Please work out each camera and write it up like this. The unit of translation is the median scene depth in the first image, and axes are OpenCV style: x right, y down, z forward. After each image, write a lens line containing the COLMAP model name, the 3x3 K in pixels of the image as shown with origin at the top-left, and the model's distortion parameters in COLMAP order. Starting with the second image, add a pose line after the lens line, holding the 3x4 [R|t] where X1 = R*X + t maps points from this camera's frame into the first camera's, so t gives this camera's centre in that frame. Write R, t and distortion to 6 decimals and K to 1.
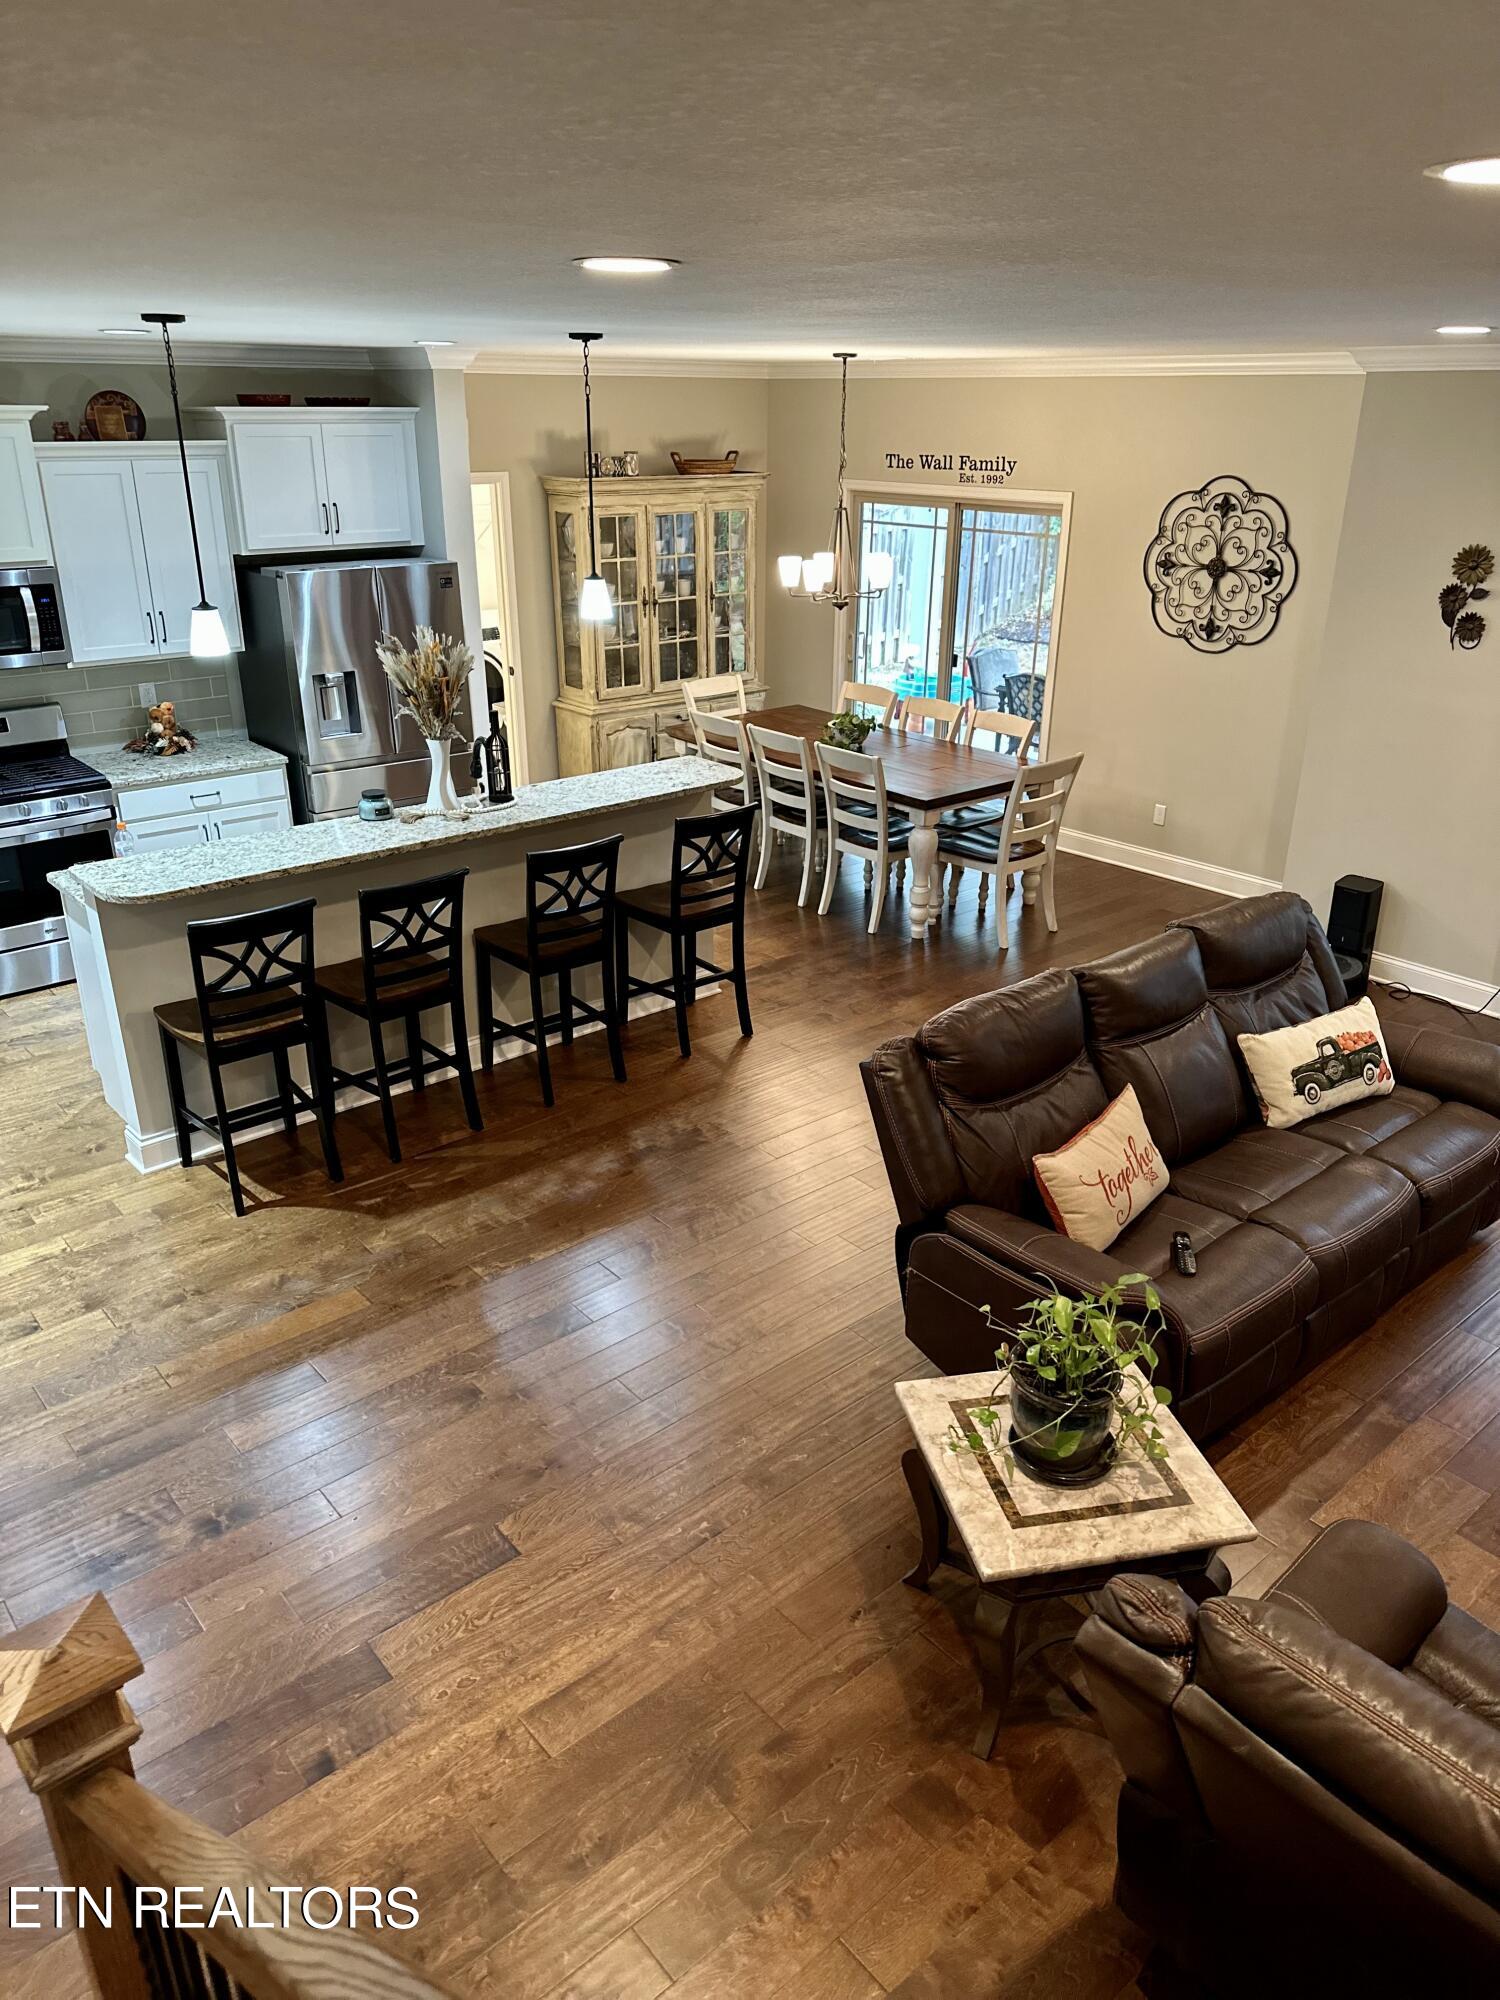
lens RADIAL K [[1416.7, 0, 736.5], [0, 1416.7, 1006.0], [0, 0, 1]] dist [0.066133, -0.085413]
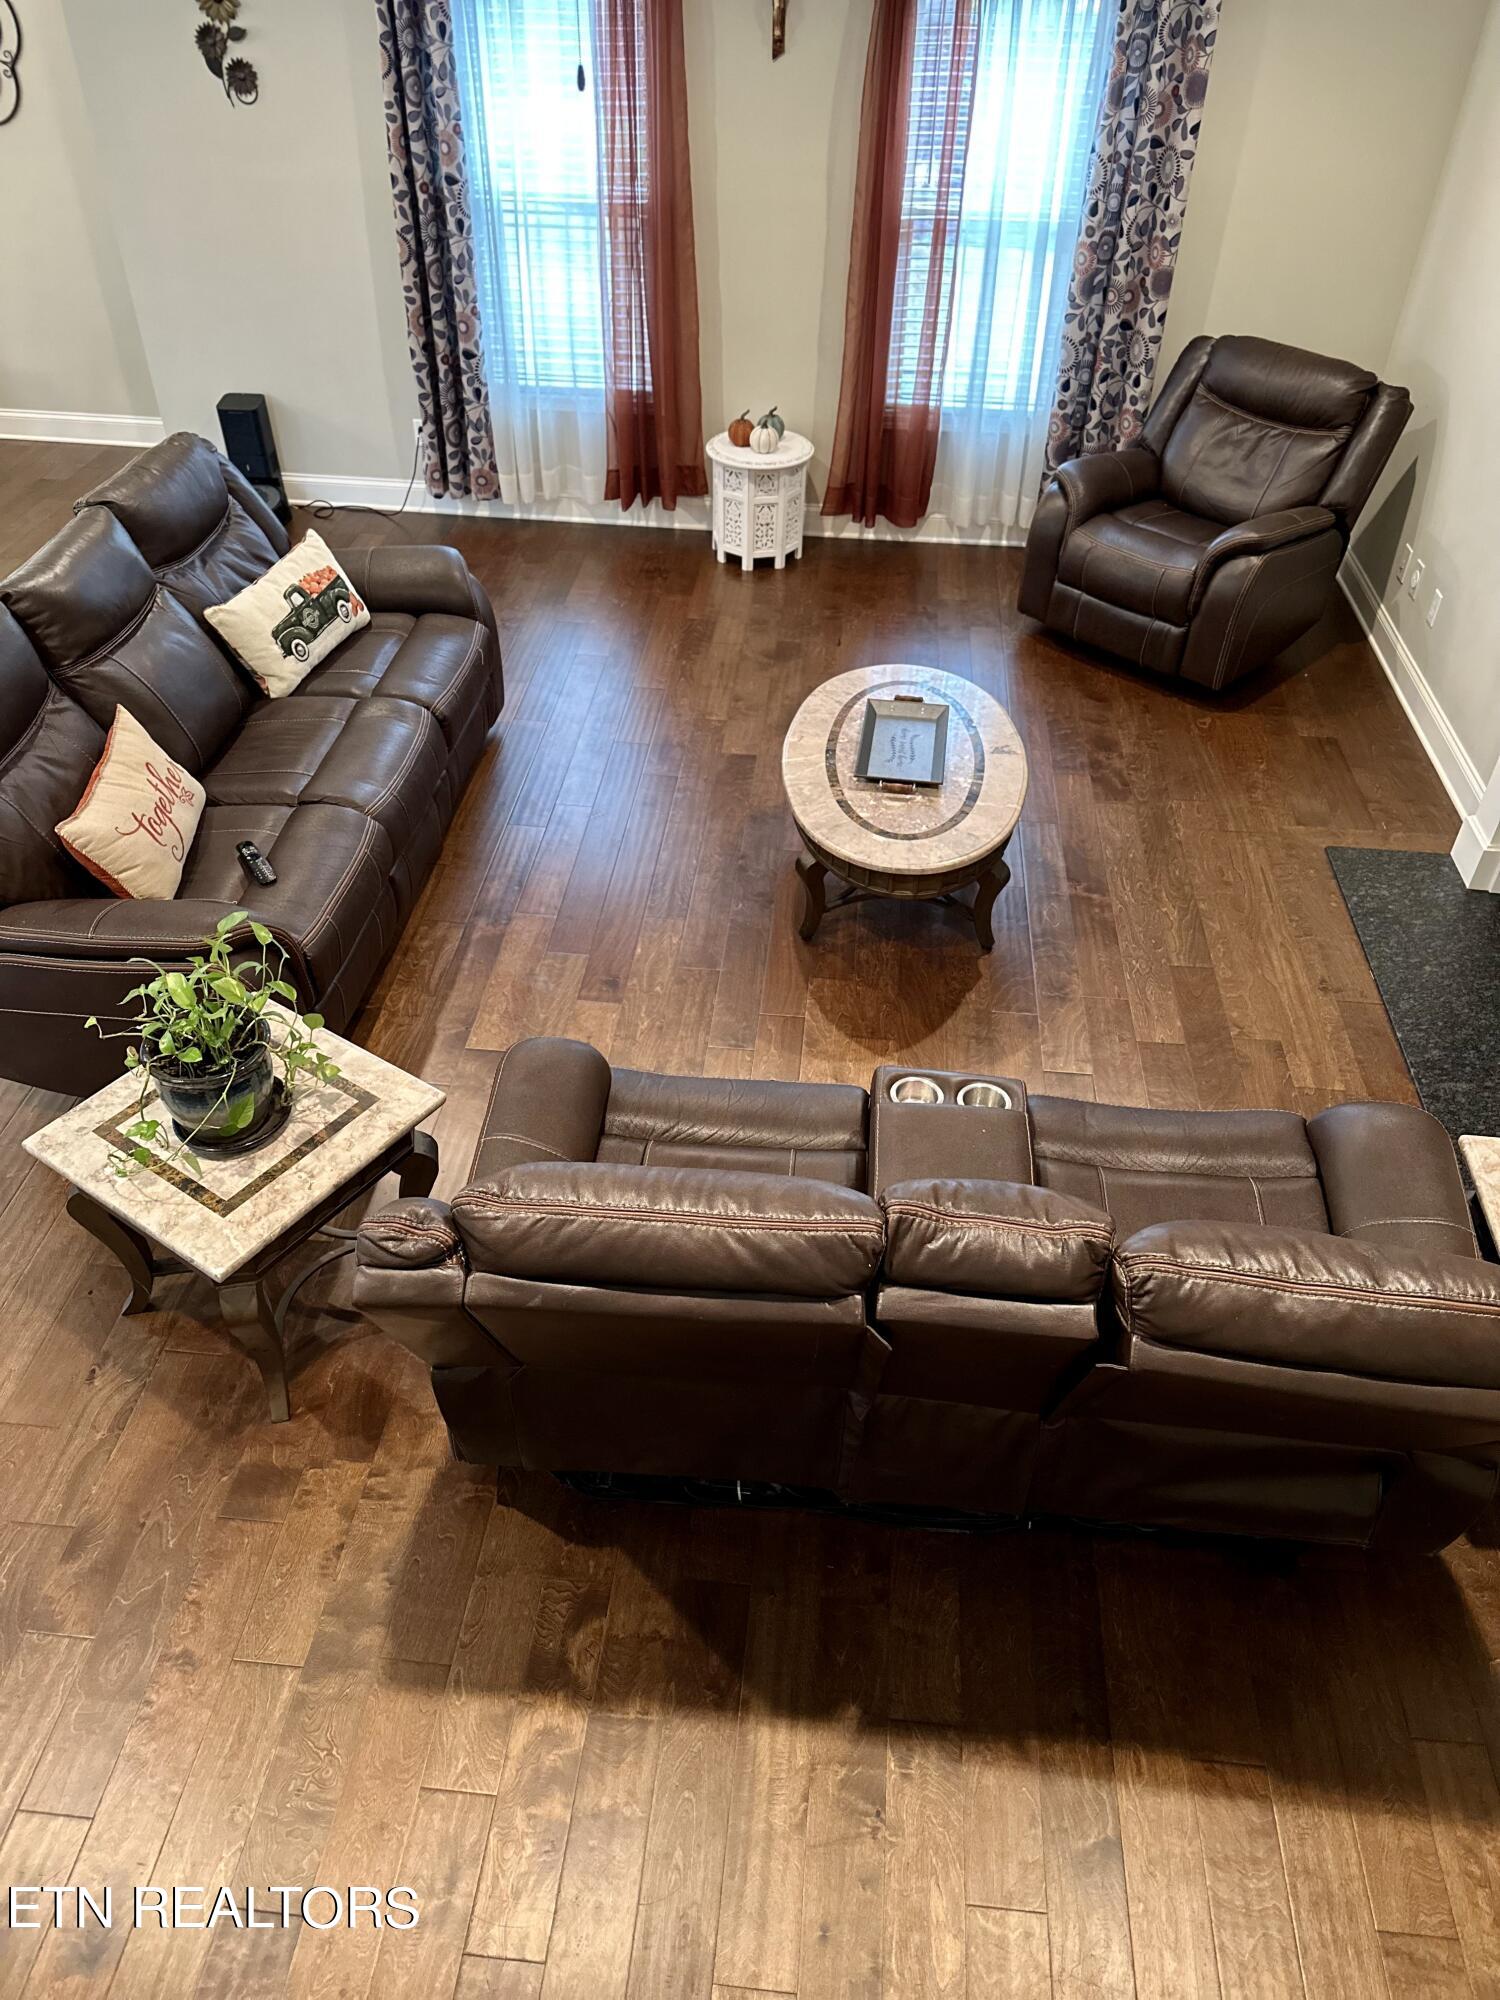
lens RADIAL K [[1416.7, 0, 764.5], [0, 1416.7, 1005.6], [0, 0, 1]] dist [0.066133, -0.085413]
pose [[0.707829, -0.446582, 0.547305, -0.005574], [0.255581, 0.884216, 0.390948, -0.024306], [-0.658526, -0.136843, 0.740012, 0.064569]]
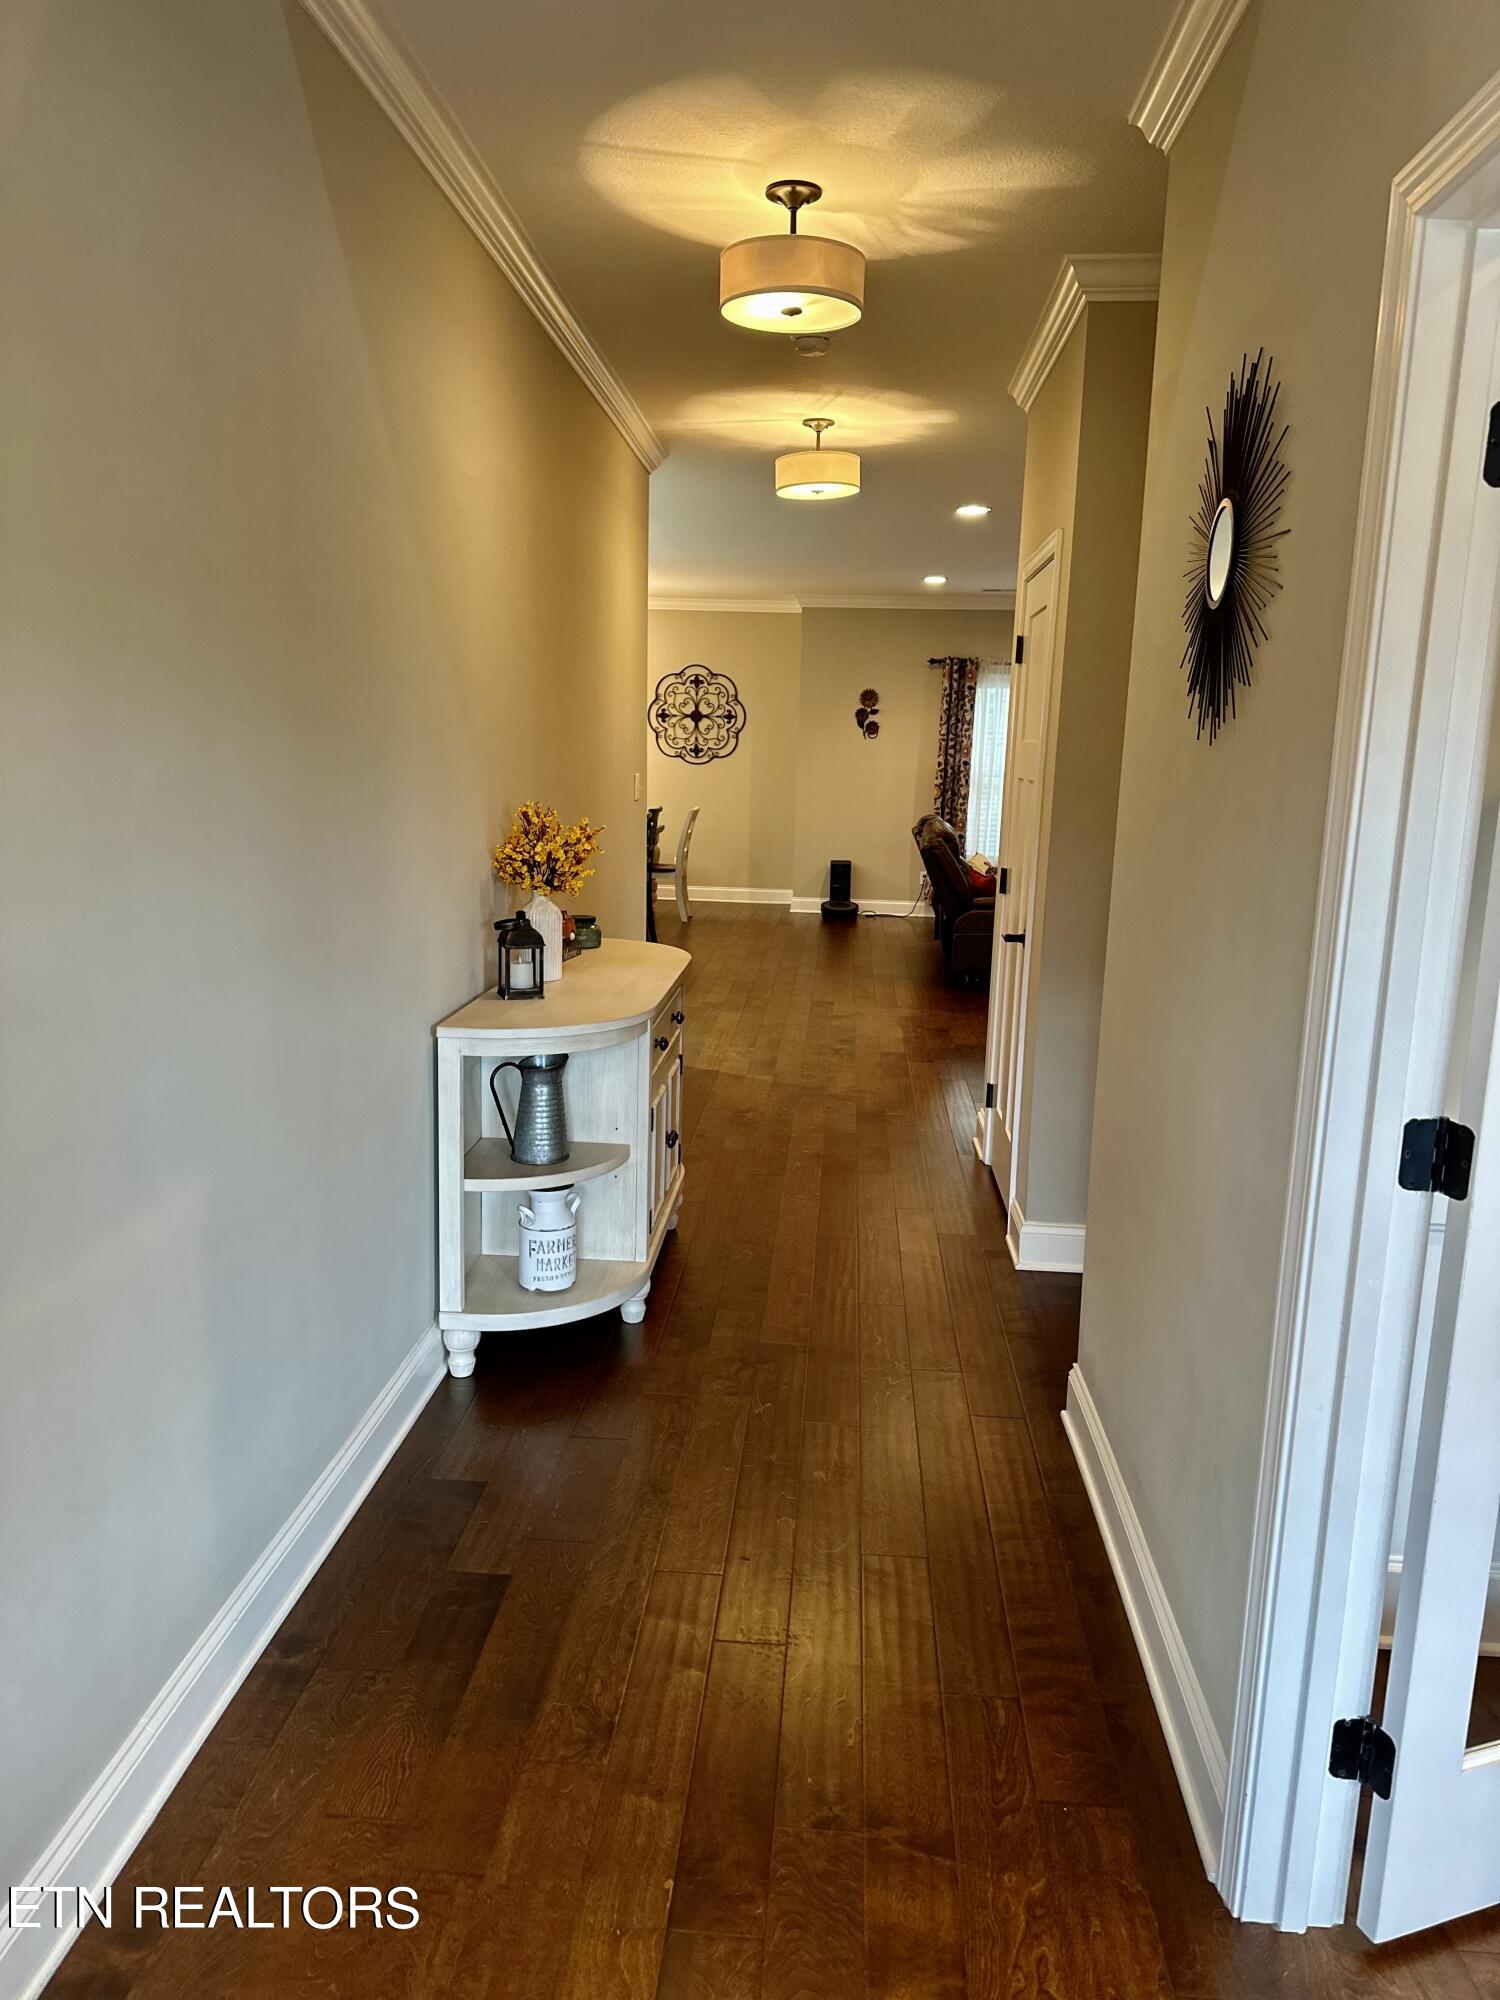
lens RADIAL K [[1416.7, 0, 754.8], [0, 1416.7, 1004.9], [0, 0, 1]] dist [0.066133, -0.085413]
pose [[0.697463, -0.120038, 0.706496, -1.515676], [0.259525, 0.961259, -0.092883, 0.366463], [-0.667976, 0.248136, 0.701596, -0.308145]]
